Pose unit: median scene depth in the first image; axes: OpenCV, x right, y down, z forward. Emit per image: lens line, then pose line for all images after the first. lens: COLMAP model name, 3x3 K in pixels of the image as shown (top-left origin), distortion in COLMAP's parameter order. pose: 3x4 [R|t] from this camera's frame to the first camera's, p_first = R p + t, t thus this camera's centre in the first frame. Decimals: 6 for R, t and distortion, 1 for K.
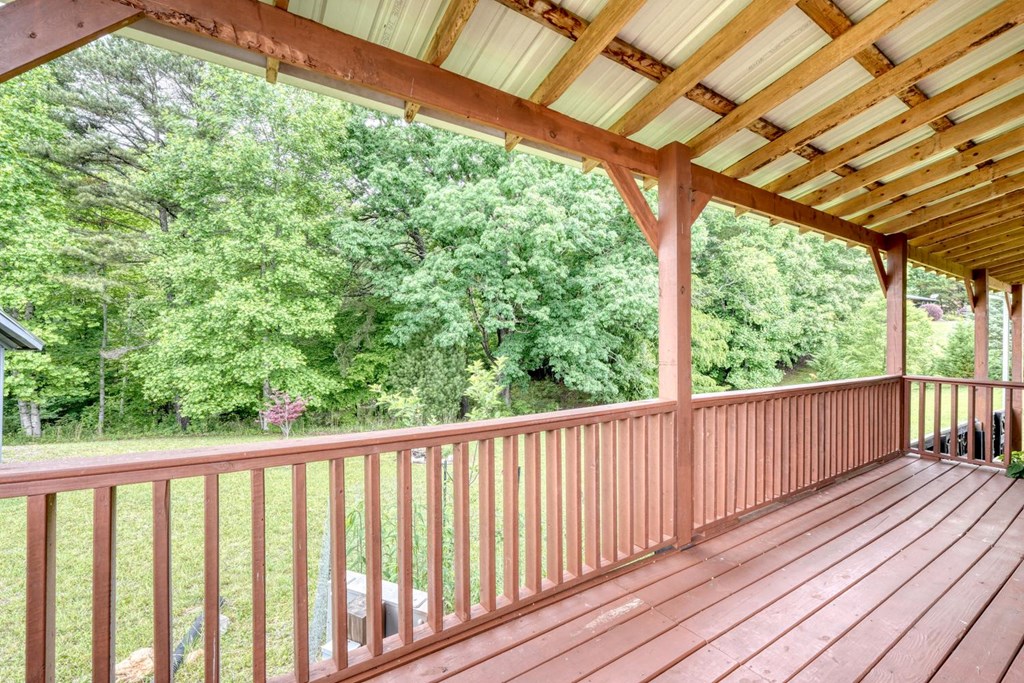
lens RADIAL K [[474.0, 0, 513.6], [0, 474.0, 339.9], [0, 0, 1]] dist [-0.000297, -0.000036]
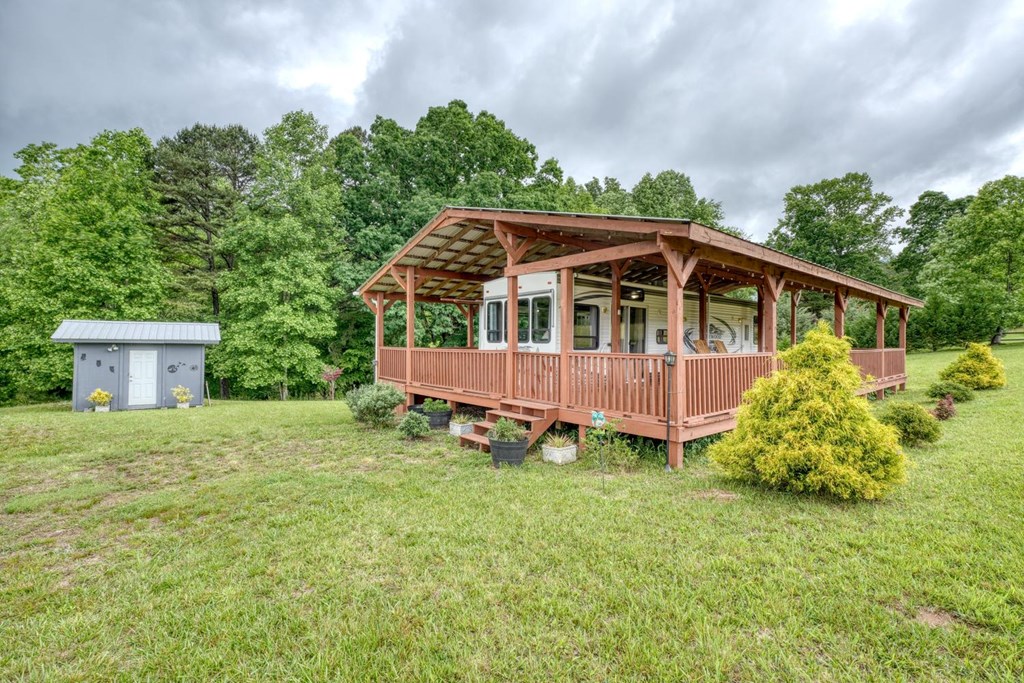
lens RADIAL K [[443.5, 0, 503.0], [0, 443.5, 335.3], [0, 0, 1]] dist [-0.006831, 0.003133]
pose [[0.995249, -0.004482, 0.097260, 0.027293], [0.005694, 0.999910, -0.012185, 0.004576], [-0.097197, 0.012681, 0.995184, -0.507427]]
